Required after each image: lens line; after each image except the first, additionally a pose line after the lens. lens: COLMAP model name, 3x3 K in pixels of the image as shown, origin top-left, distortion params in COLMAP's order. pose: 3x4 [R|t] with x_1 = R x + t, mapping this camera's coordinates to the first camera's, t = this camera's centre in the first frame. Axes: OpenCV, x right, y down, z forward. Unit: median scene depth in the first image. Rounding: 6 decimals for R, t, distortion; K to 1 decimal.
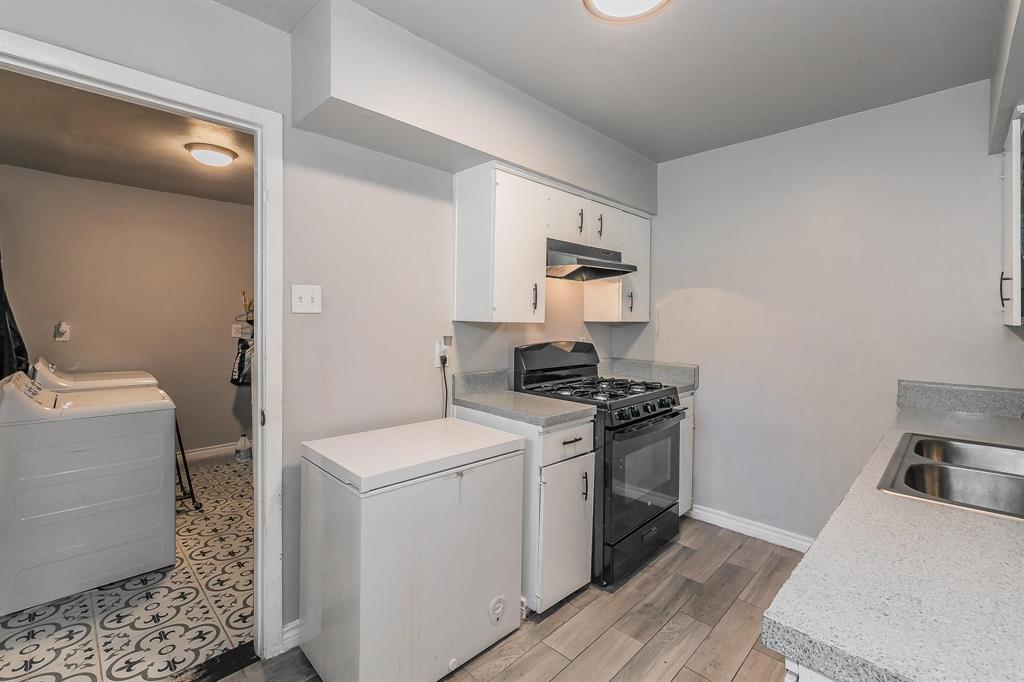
lens RADIAL K [[447.0, 0, 511.5], [0, 447.0, 329.3], [0, 0, 1]] dist [-0.002231, -0.000240]
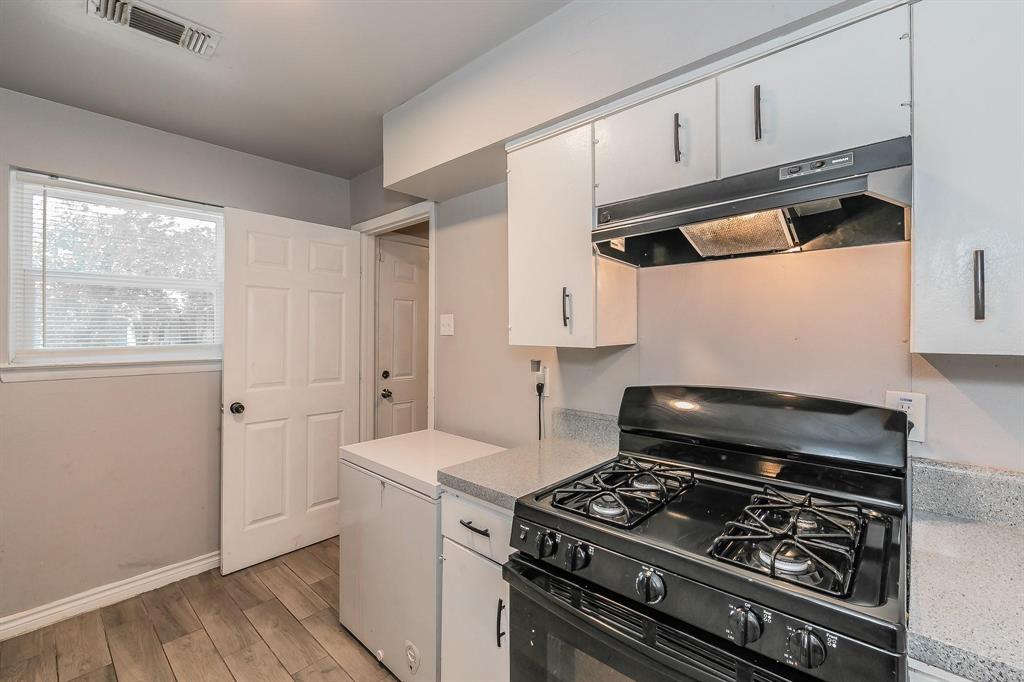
lens RADIAL K [[447.0, 0, 511.5], [0, 447.0, 329.3], [0, 0, 1]] dist [-0.002231, -0.000240]
pose [[0.043260, -0.024816, -0.998756, 0.703778], [-0.018560, 0.999499, -0.025639, -0.020009], [0.998891, 0.019646, 0.042778, 0.906705]]
